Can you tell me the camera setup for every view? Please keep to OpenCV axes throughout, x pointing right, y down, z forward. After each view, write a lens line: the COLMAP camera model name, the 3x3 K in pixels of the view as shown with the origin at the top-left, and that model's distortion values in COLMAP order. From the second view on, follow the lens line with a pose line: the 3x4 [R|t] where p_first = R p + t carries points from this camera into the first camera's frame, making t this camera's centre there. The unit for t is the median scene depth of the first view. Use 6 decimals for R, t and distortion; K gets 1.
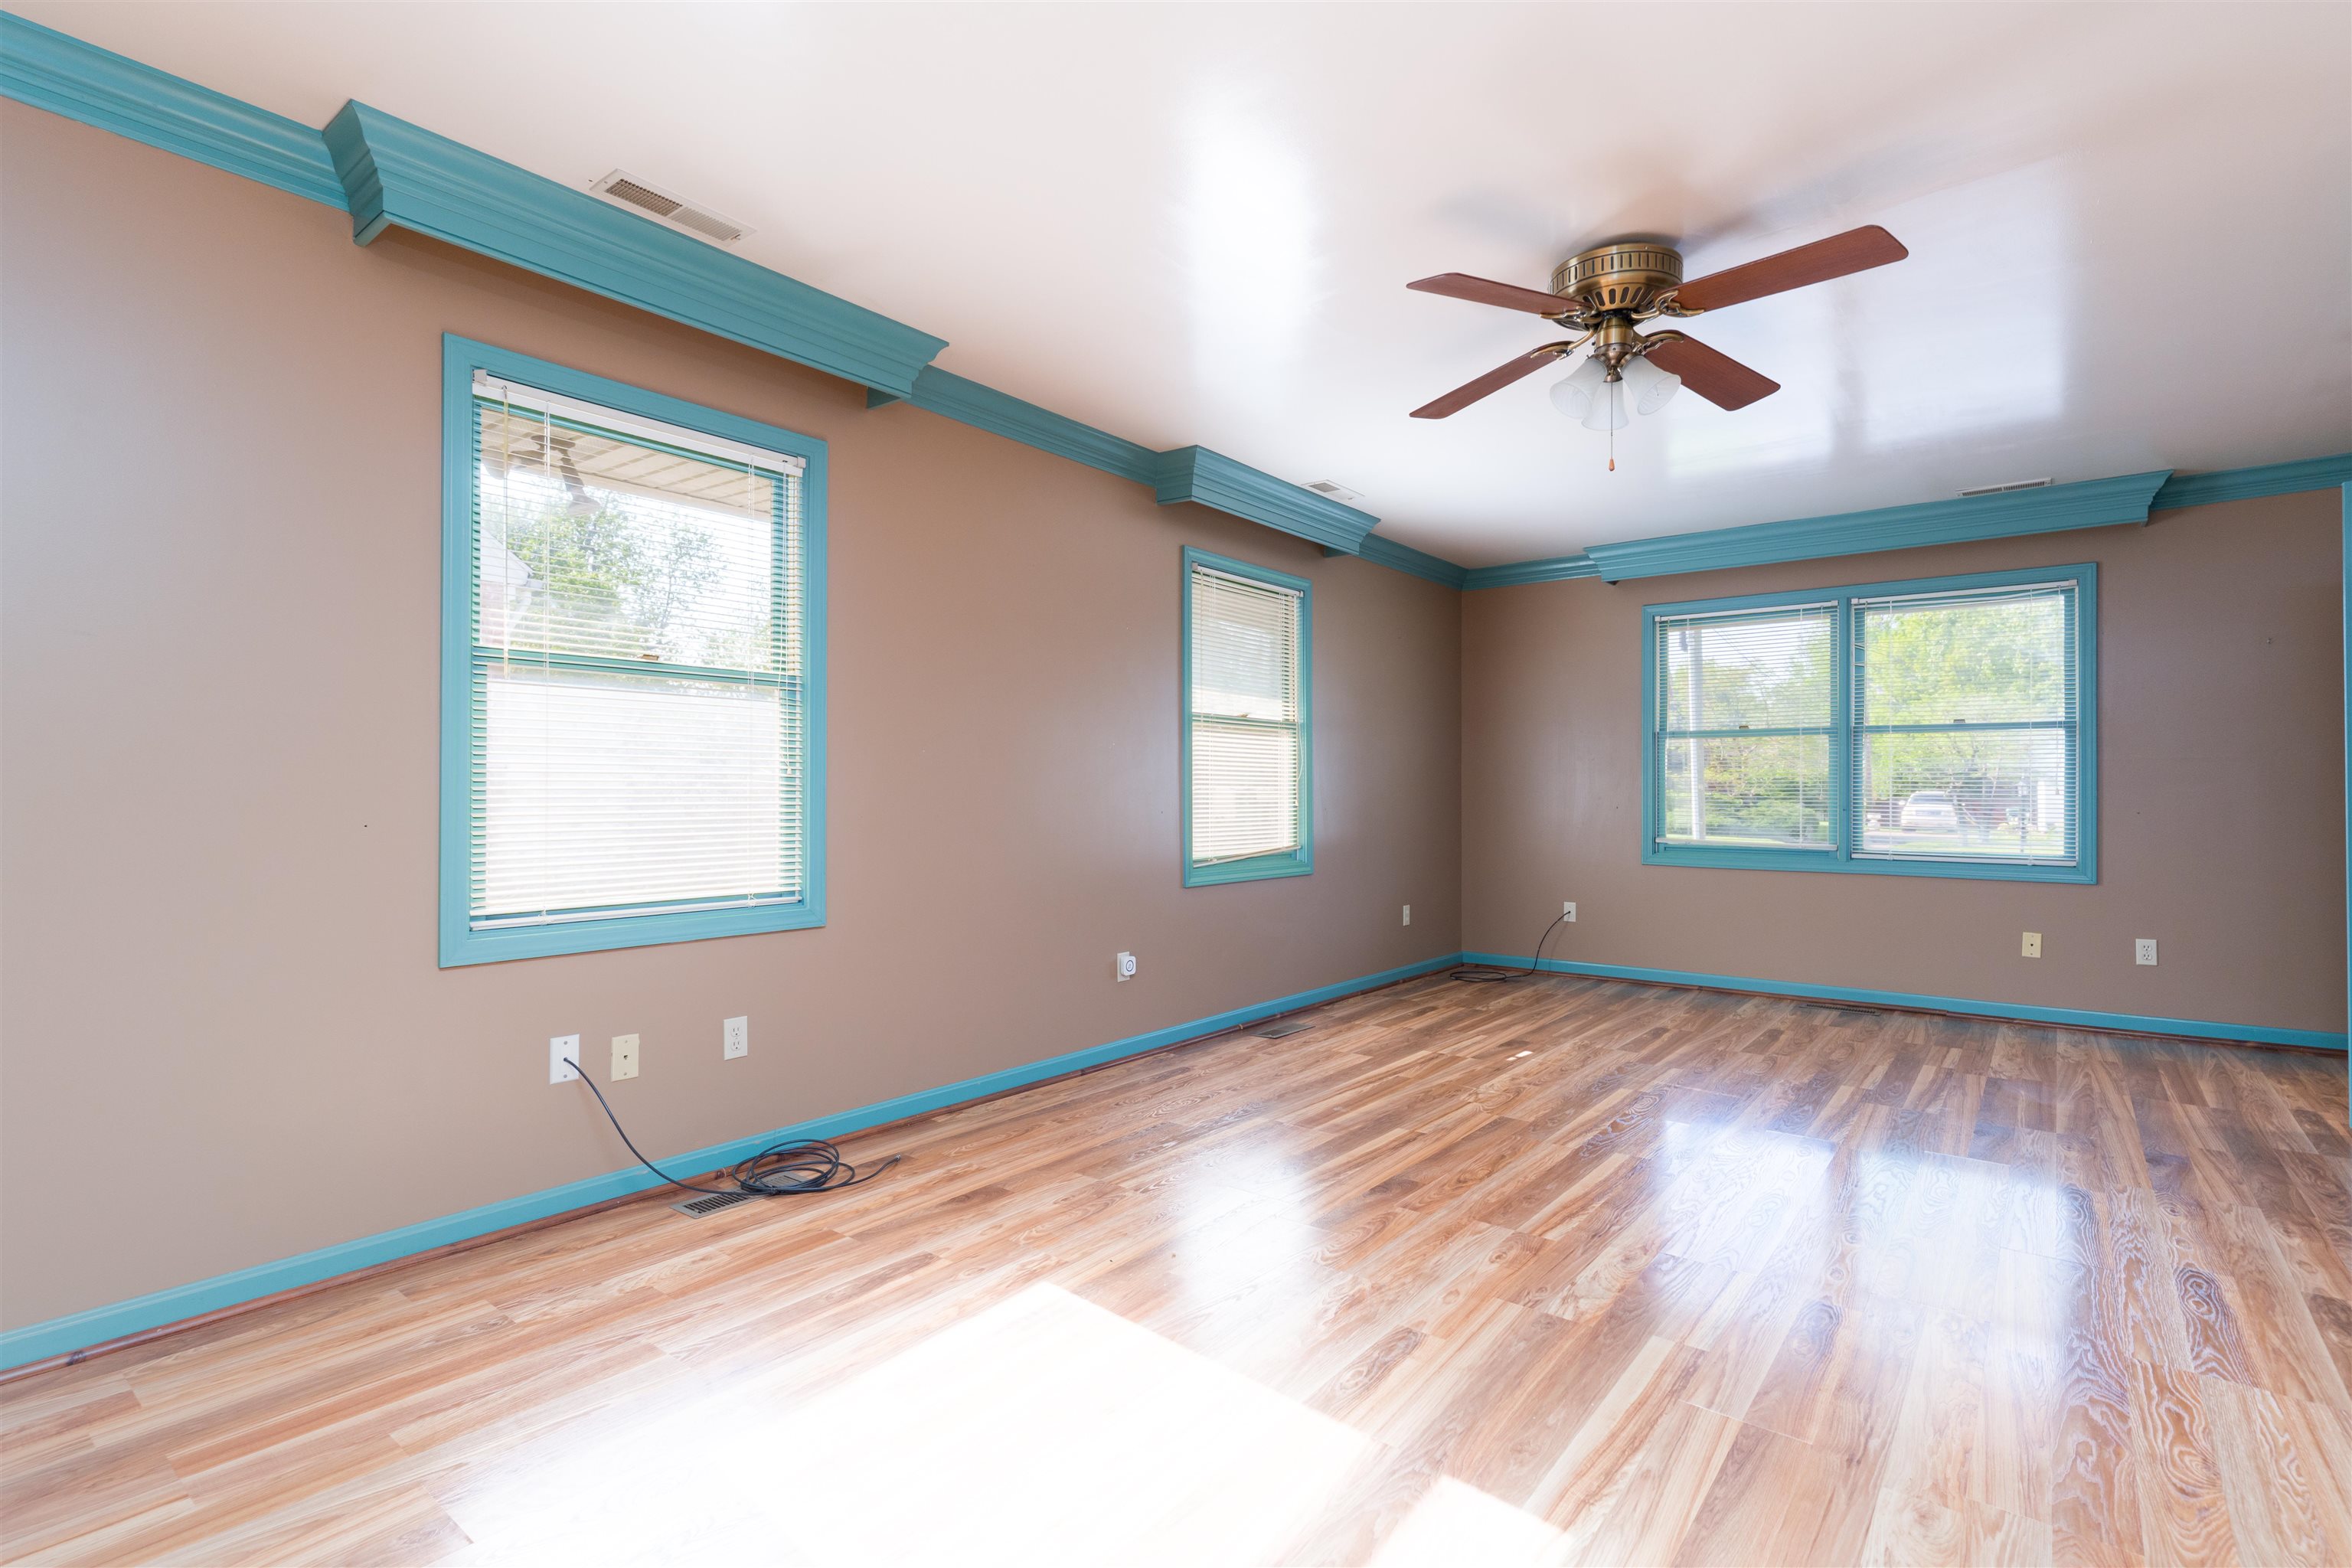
lens RADIAL K [[1112.6, 0, 1171.8], [0, 1112.6, 792.0], [0, 0, 1]] dist [0.002891, 0.000805]
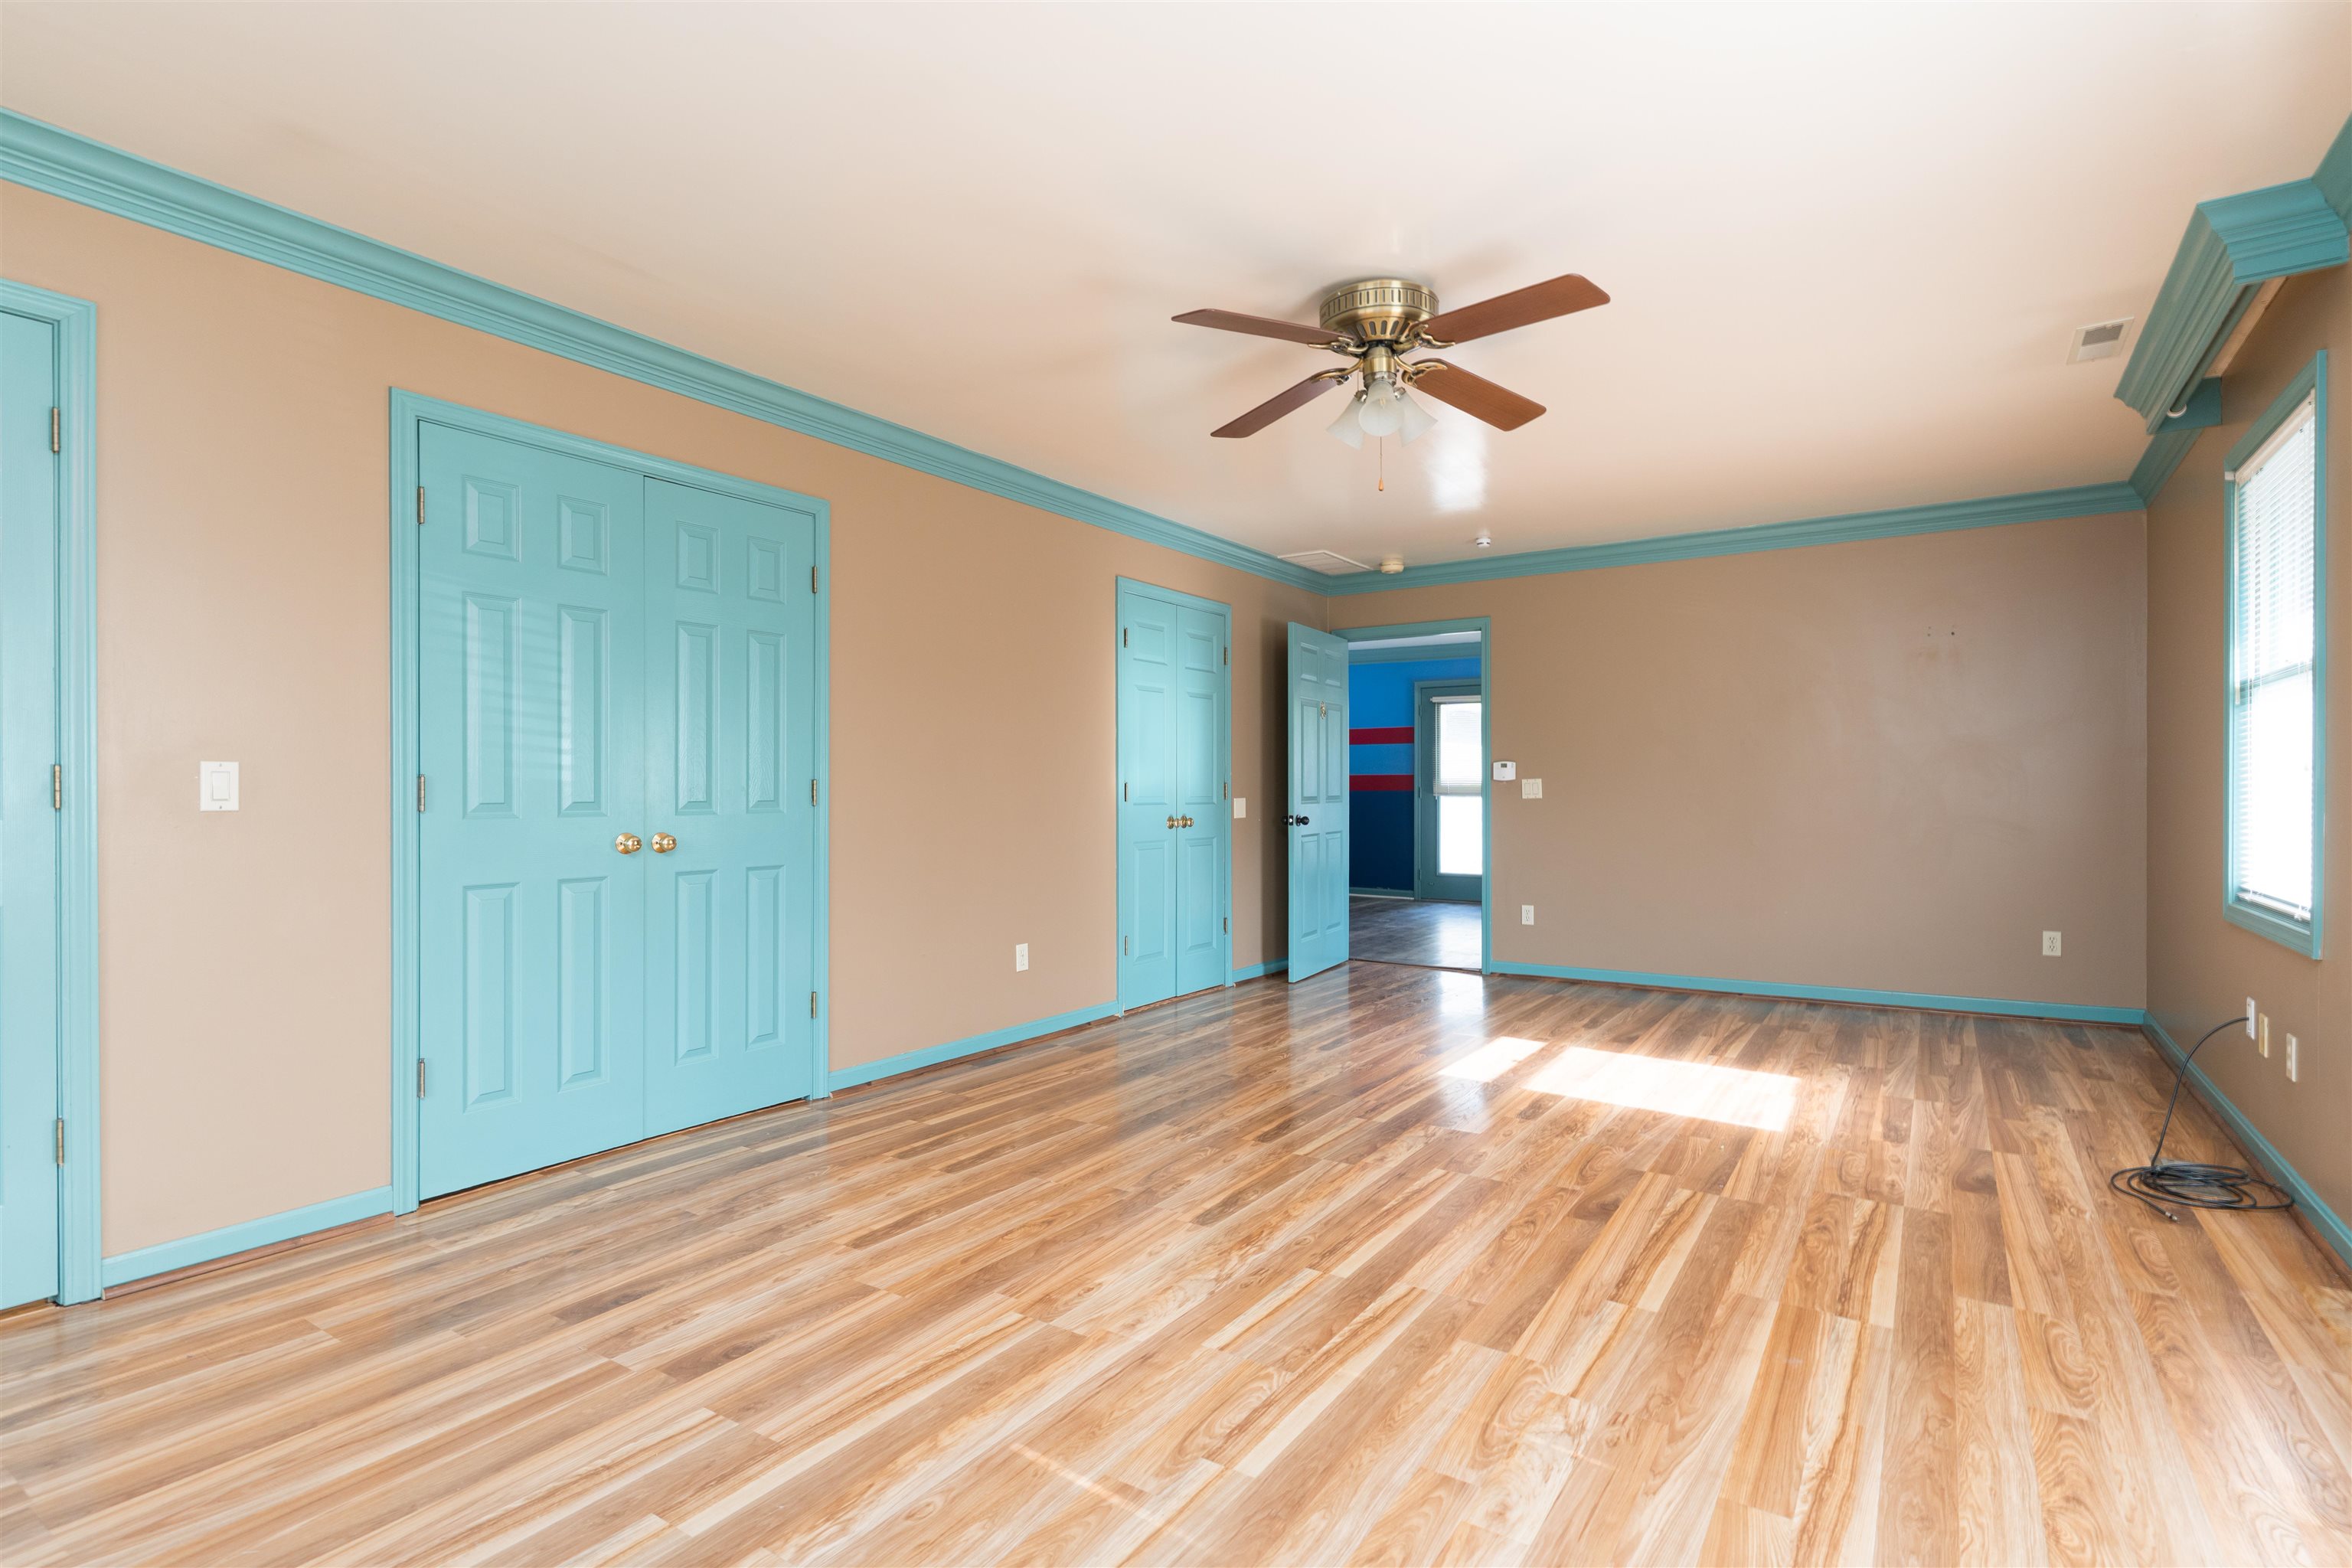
lens RADIAL K [[1112.6, 0, 1171.8], [0, 1112.6, 792.0], [0, 0, 1]] dist [0.002891, 0.000805]
pose [[-0.997918, -0.000026, -0.064503, 0.648929], [0.000056, 0.999999, -0.001267, -0.002364], [0.064503, -0.001268, -0.997917, 2.003306]]
